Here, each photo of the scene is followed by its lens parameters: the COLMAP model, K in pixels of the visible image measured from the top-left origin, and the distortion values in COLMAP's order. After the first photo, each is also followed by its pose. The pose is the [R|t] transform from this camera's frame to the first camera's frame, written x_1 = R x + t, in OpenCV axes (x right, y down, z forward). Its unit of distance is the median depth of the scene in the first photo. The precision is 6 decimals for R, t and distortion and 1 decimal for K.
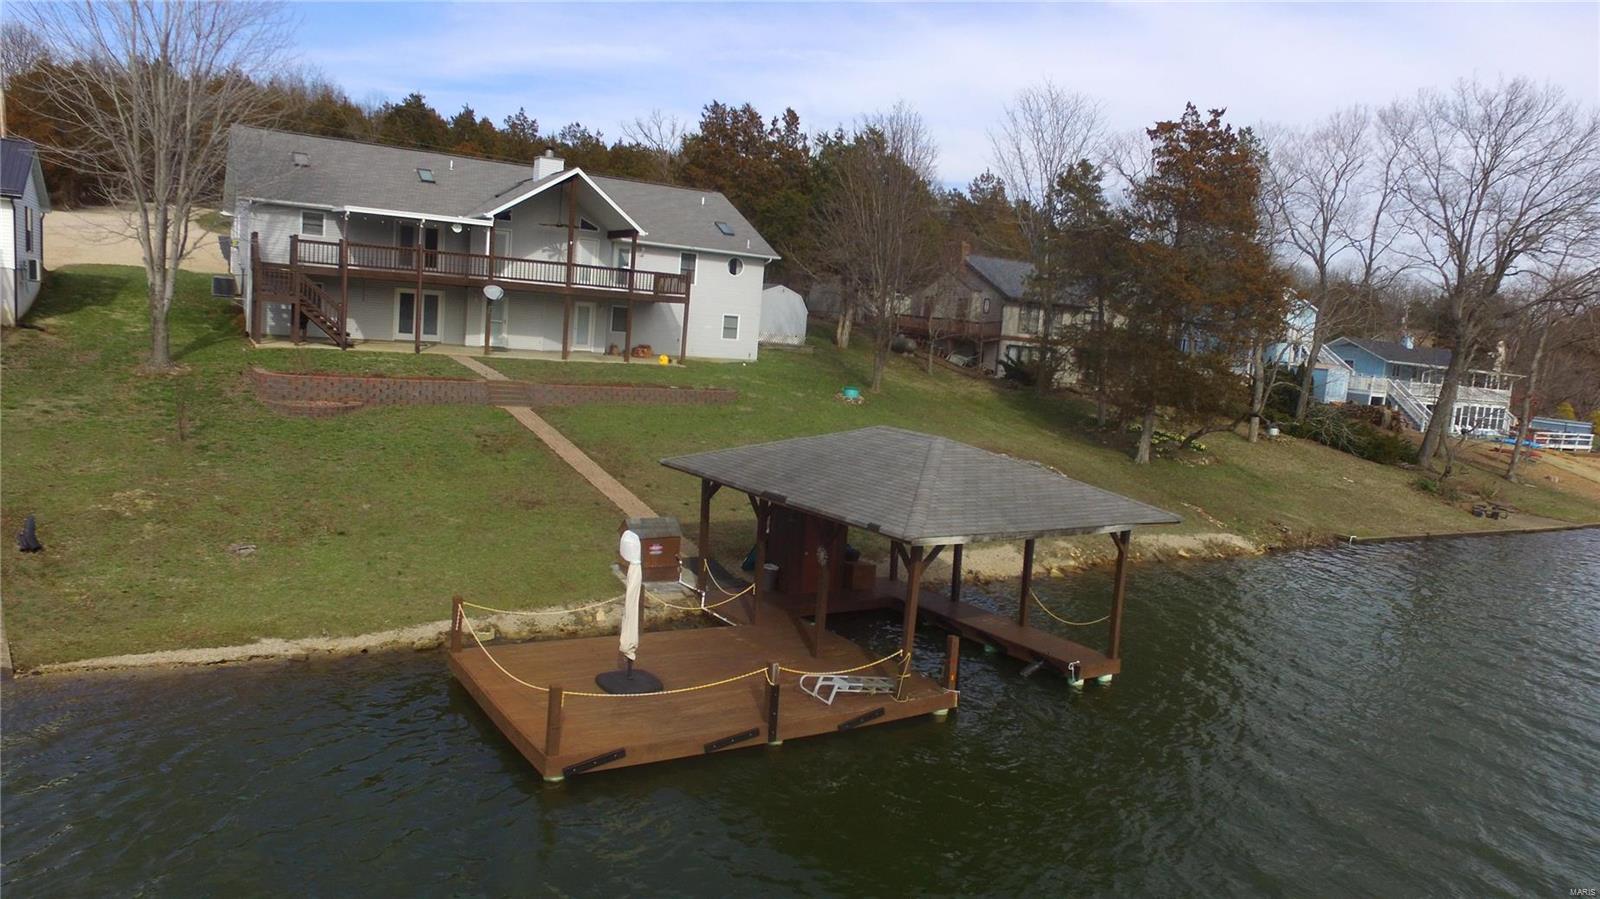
lens RADIAL K [[1072.5, 0, 850.8], [0, 1072.5, 473.3], [0, 0, 1]] dist [-0.121209, 0.092286]
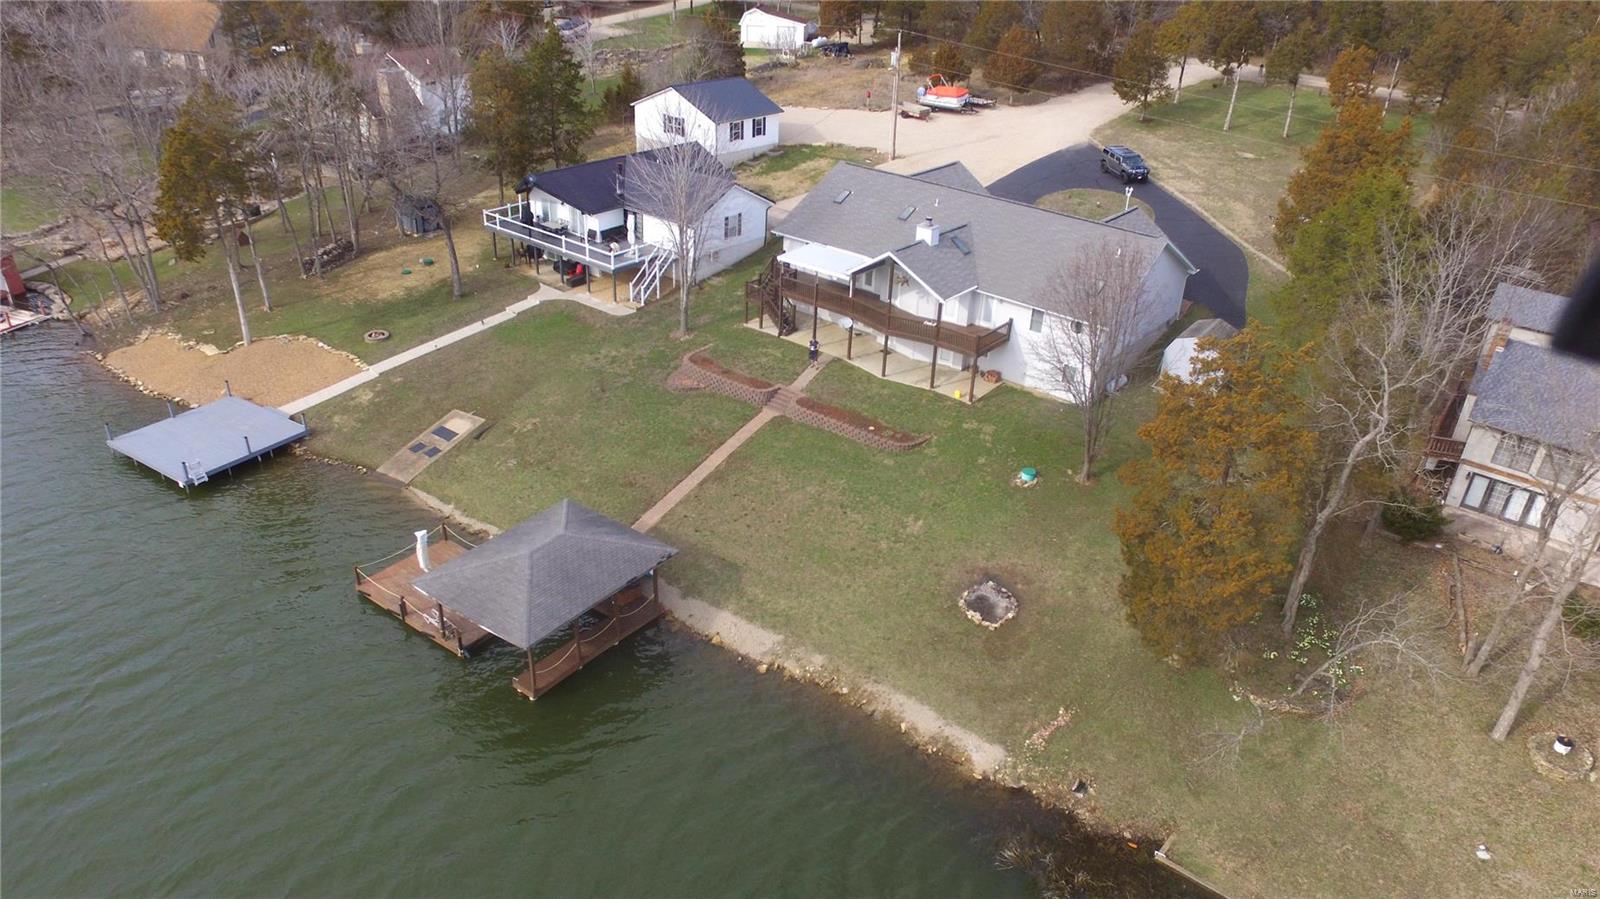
lens RADIAL K [[1072.5, 0, 850.8], [0, 1072.5, 473.3], [0, 0, 1]] dist [-0.121209, 0.092286]
pose [[0.350219, 0.403289, -0.845402, 1.344021], [-0.154508, 0.915073, 0.372517, -0.703648], [0.923837, 0.000159, 0.382787, 0.545563]]
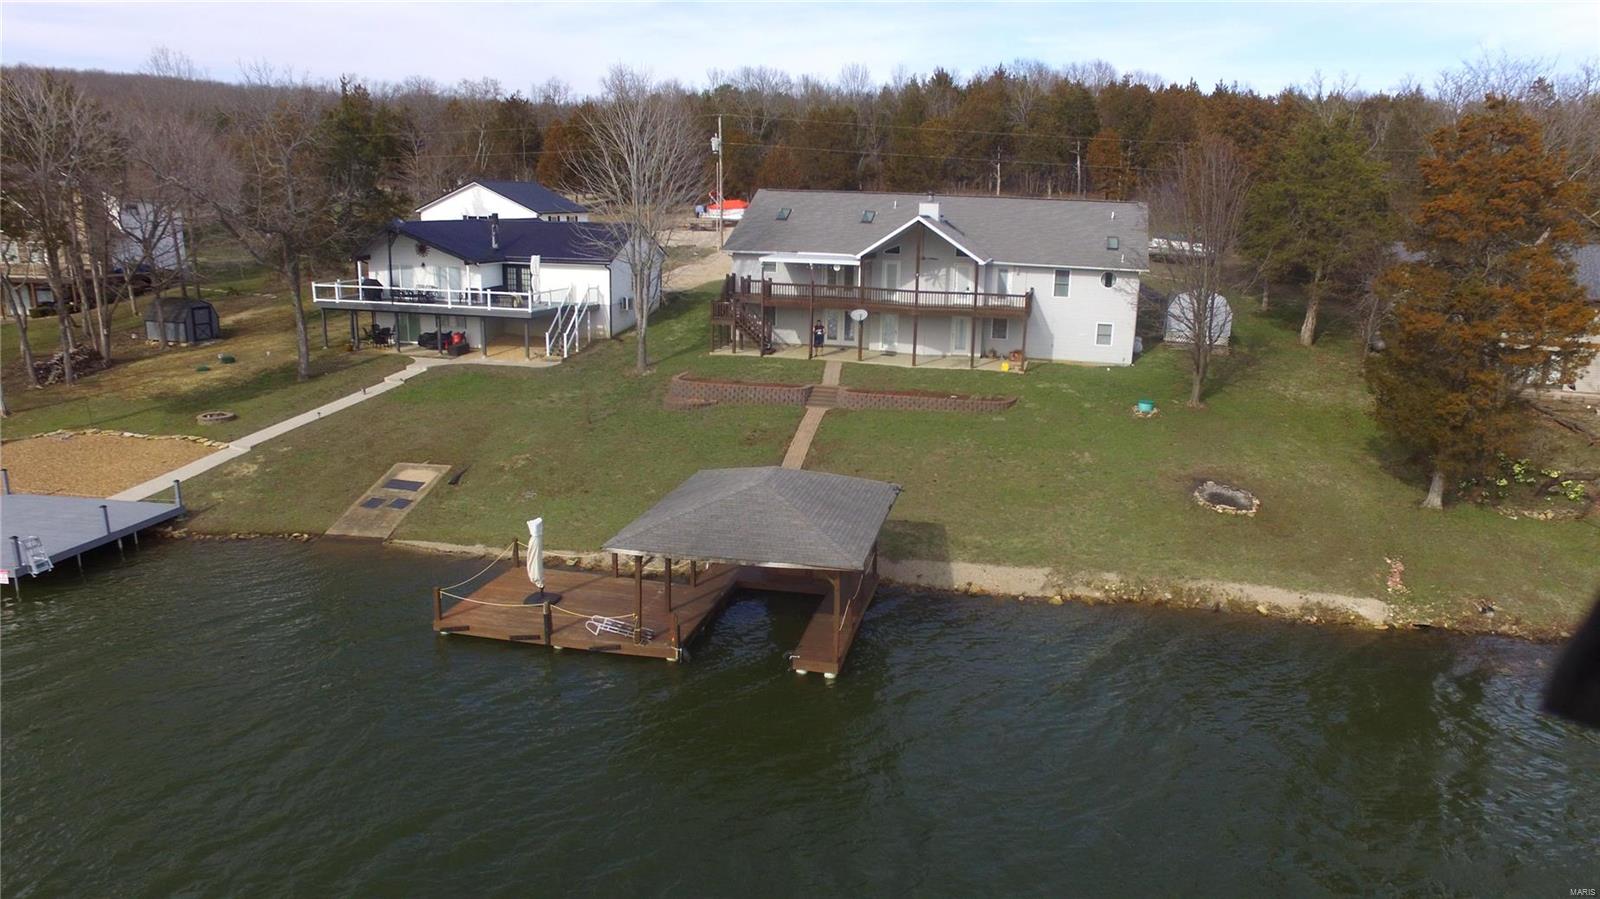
lens RADIAL K [[1072.5, 0, 850.8], [0, 1072.5, 473.3], [0, 0, 1]] dist [-0.121209, 0.092286]
pose [[0.699659, 0.115034, -0.705156, 0.809233], [-0.067989, 0.993194, 0.094563, -0.129404], [0.711235, -0.018219, 0.702719, 0.054032]]
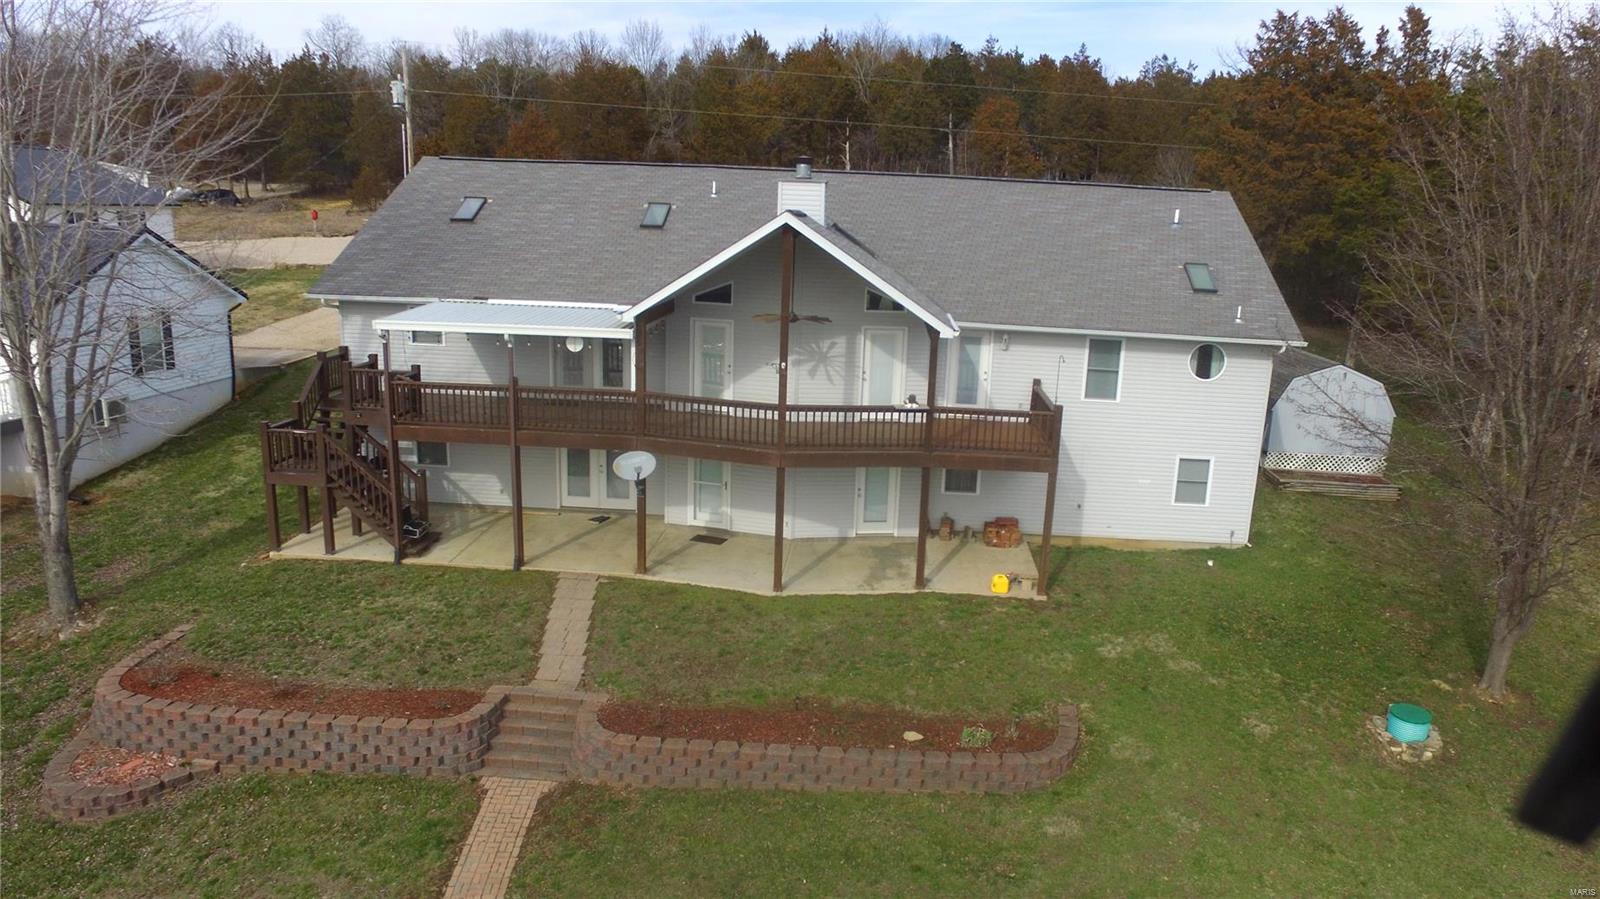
lens RADIAL K [[1072.5, 0, 850.8], [0, 1072.5, 473.3], [0, 0, 1]] dist [-0.121209, 0.092286]
pose [[0.818284, 0.091313, -0.567516, 0.061817], [-0.053602, 0.995121, 0.082827, -0.280345], [0.572310, -0.037356, 0.819186, 0.811922]]
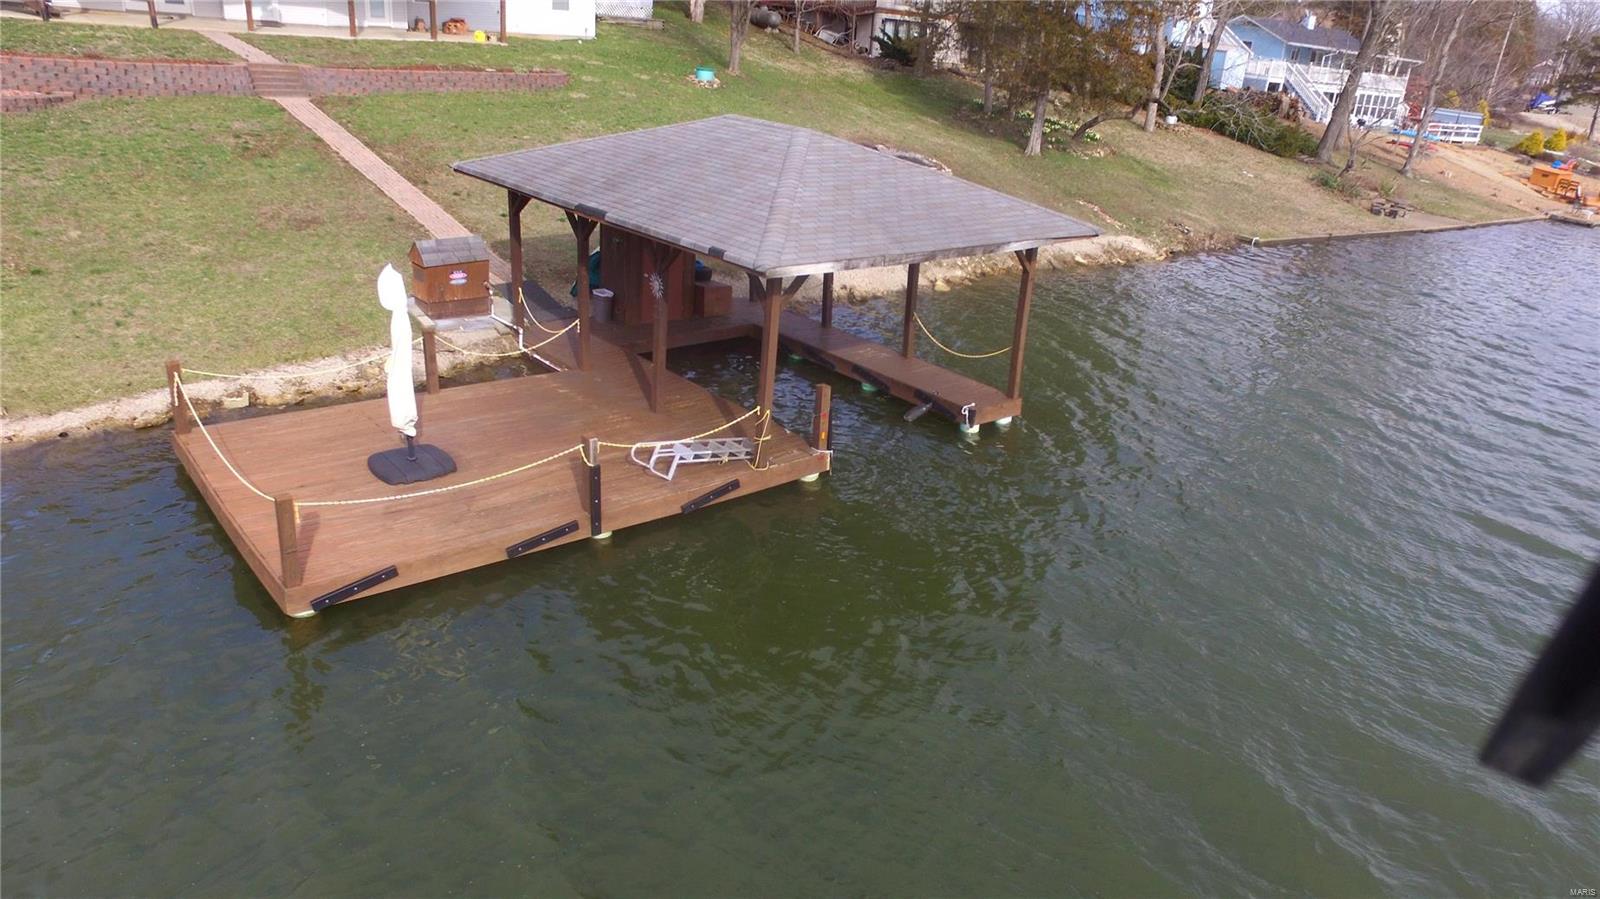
lens RADIAL K [[1072.5, 0, 850.8], [0, 1072.5, 473.3], [0, 0, 1]] dist [-0.121209, 0.092286]
pose [[0.993036, -0.041394, 0.110295, 0.014749], [0.008765, 0.959602, 0.281224, -0.006345], [-0.117481, -0.278299, 0.953283, 0.125901]]
